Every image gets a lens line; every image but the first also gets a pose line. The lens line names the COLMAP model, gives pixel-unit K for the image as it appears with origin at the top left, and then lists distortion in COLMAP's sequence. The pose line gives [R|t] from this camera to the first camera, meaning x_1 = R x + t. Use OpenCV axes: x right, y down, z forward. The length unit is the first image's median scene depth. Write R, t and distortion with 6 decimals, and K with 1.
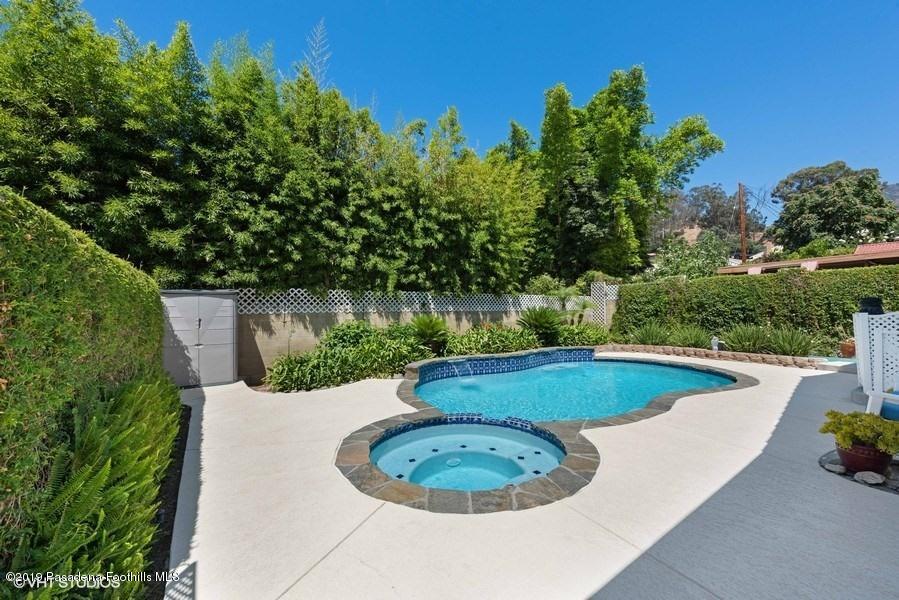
lens RADIAL K [[363.5, 0, 447.8], [0, 363.5, 305.3], [0, 0, 1]] dist [0.001165, -0.000505]
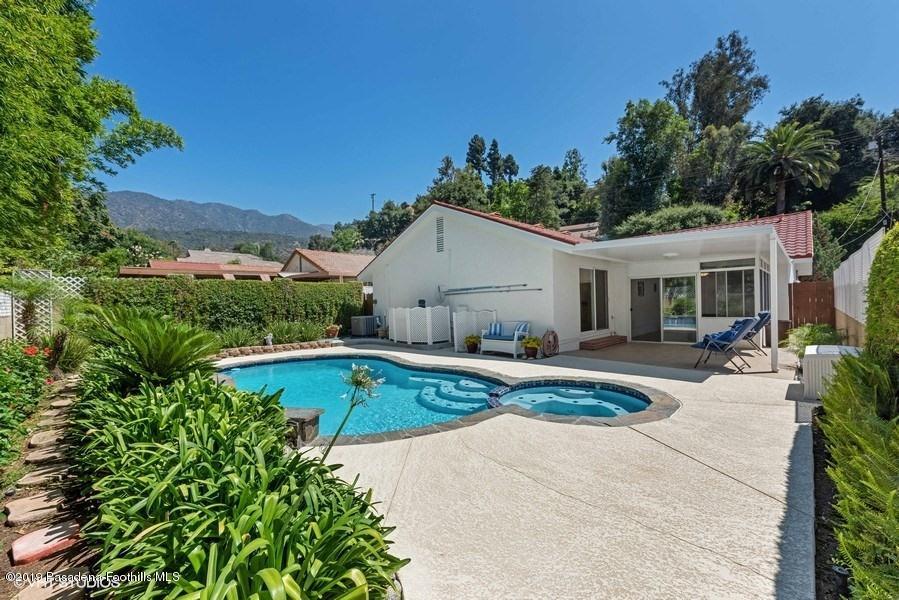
lens RADIAL K [[363.5, 0, 447.8], [0, 363.5, 305.3], [0, 0, 1]] dist [0.001165, -0.000505]
pose [[-0.169736, 0.013763, 0.985393, -0.826605], [0.016206, 0.999806, -0.011173, 0.037456], [-0.985356, 0.014073, -0.169926, 1.141120]]
